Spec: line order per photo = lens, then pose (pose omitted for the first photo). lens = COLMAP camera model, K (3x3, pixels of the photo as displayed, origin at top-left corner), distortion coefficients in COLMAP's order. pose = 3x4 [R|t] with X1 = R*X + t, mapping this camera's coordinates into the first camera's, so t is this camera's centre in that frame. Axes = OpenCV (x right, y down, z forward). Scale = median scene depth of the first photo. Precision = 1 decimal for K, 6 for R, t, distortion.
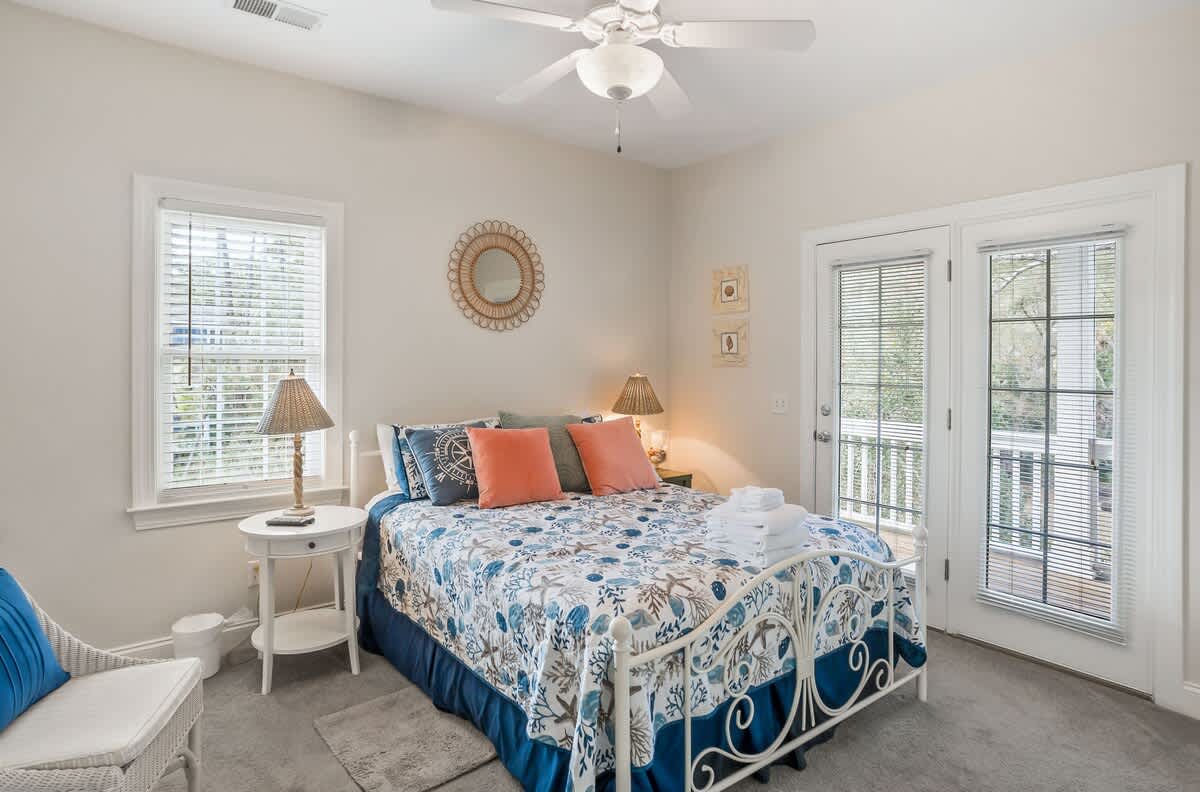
lens RADIAL K [[698.9, 0, 634.9], [0, 698.9, 366.6], [0, 0, 1]] dist [0.000246, -0.000300]
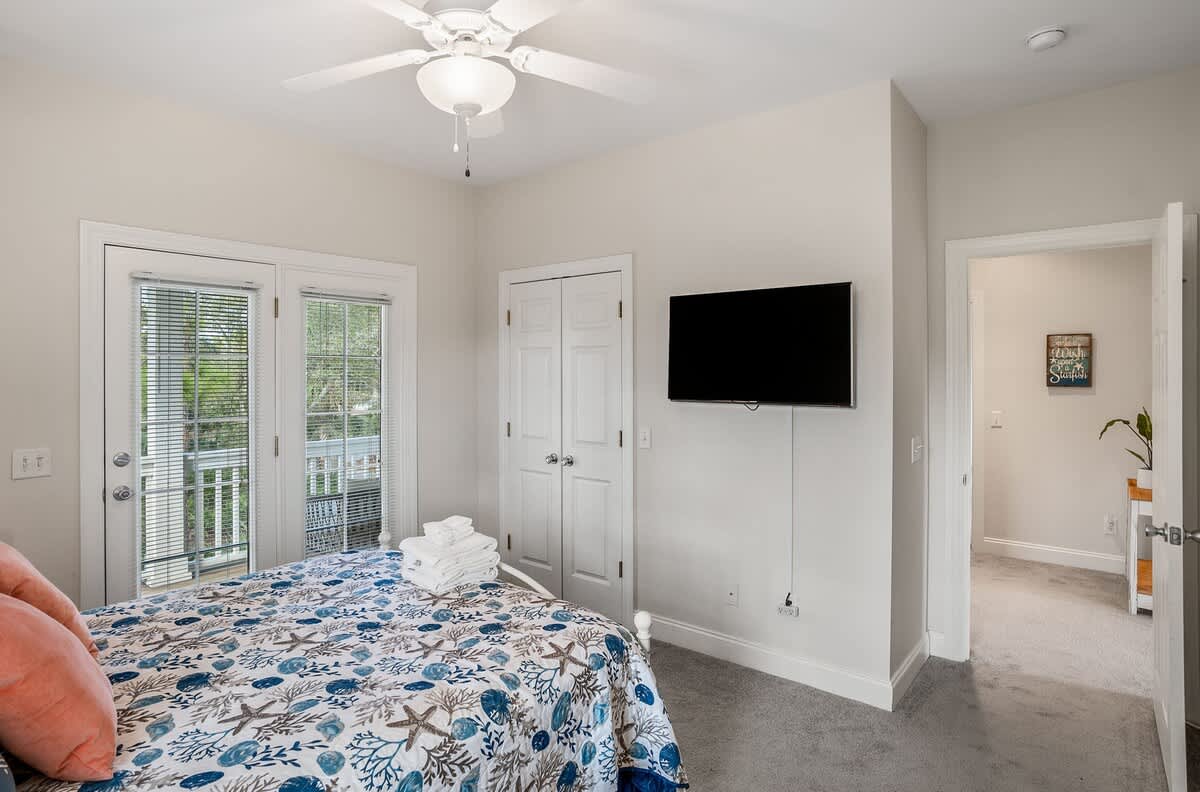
lens RADIAL K [[642.9, 0, 600.5], [0, 642.9, 369.9], [0, 0, 1]] dist [0.000207, -0.000048]
pose [[-0.218497, -0.006776, 0.975814, -0.974110], [0.002975, 0.999967, 0.007610, -0.073885], [-0.975833, 0.004565, -0.218470, 1.143256]]
